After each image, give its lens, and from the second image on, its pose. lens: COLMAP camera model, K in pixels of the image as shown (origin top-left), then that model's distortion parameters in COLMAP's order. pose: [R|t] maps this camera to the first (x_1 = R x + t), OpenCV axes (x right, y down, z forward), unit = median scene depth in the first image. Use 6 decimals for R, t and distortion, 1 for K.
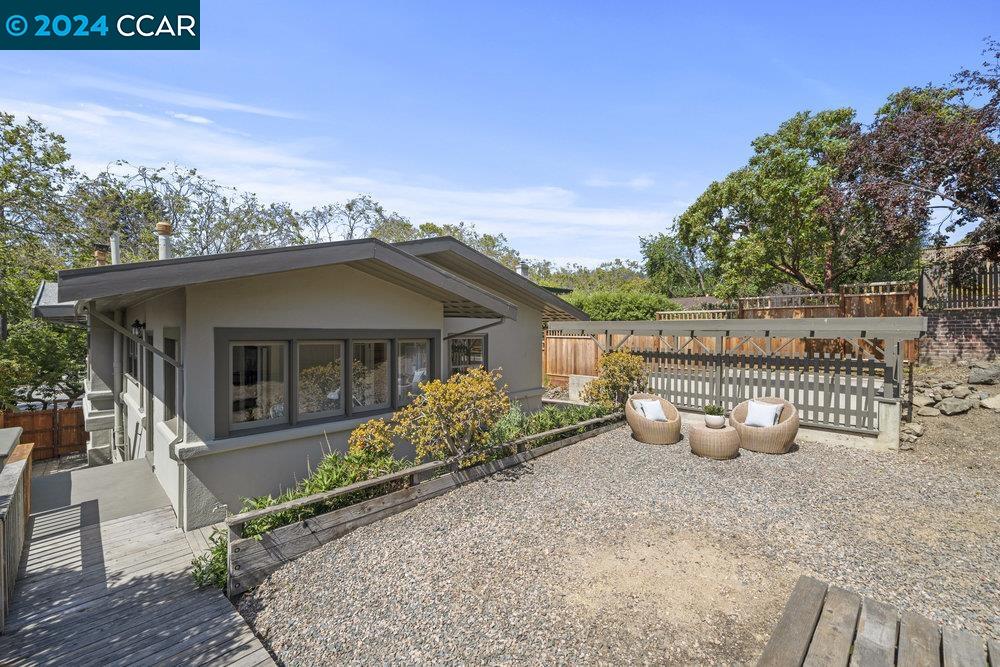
lens RADIAL K [[409.7, 0, 500.0], [0, 409.7, 333.5], [0, 0, 1]] dist [-0.001343, -0.000004]
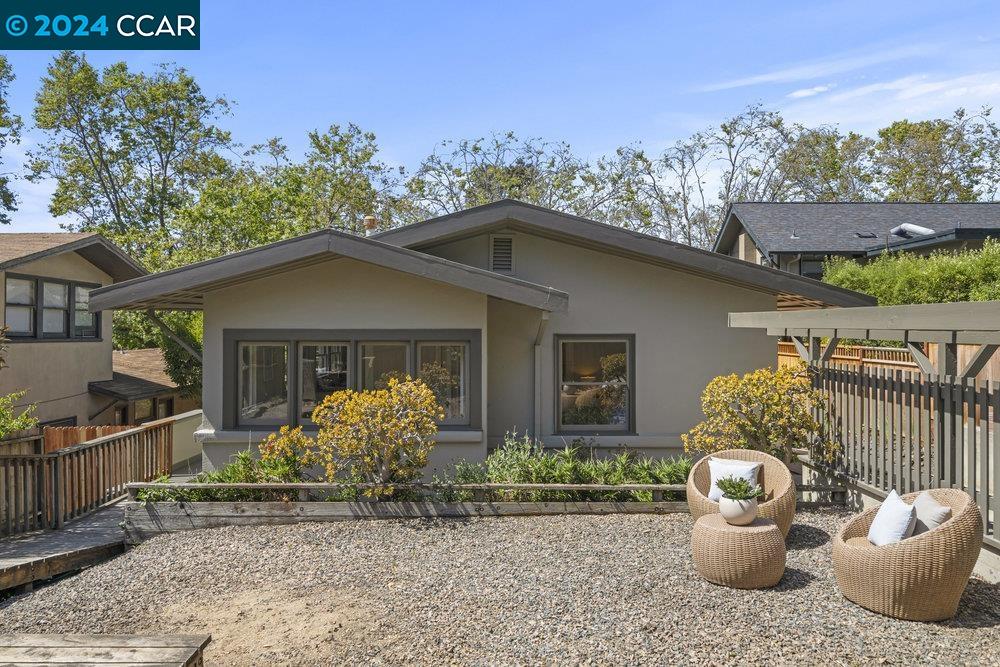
lens RADIAL K [[667.8, 0, 500.0], [0, 667.8, 333.5], [0, 0, 1]] dist [0.005989, -0.017543]
pose [[0.699931, 0.004622, -0.714195, 0.890518], [-0.000422, 0.999982, 0.006059, -0.010037], [0.714210, -0.003939, 0.699920, 0.214063]]
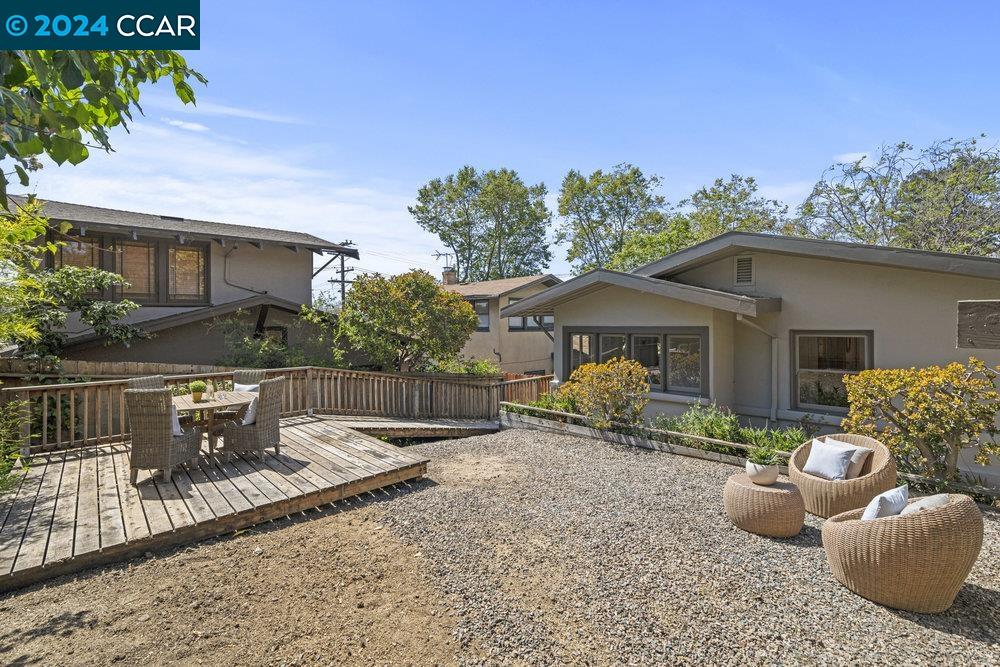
lens RADIAL K [[446.3, 0, 499.6], [0, 446.3, 322.9], [0, 0, 1]] dist [-0.016179, 0.000016]
pose [[-0.026177, 0.000323, -0.999657, 1.209086], [0.005318, 0.999986, 0.000183, -0.025249], [0.999643, -0.005311, -0.026178, 0.597158]]
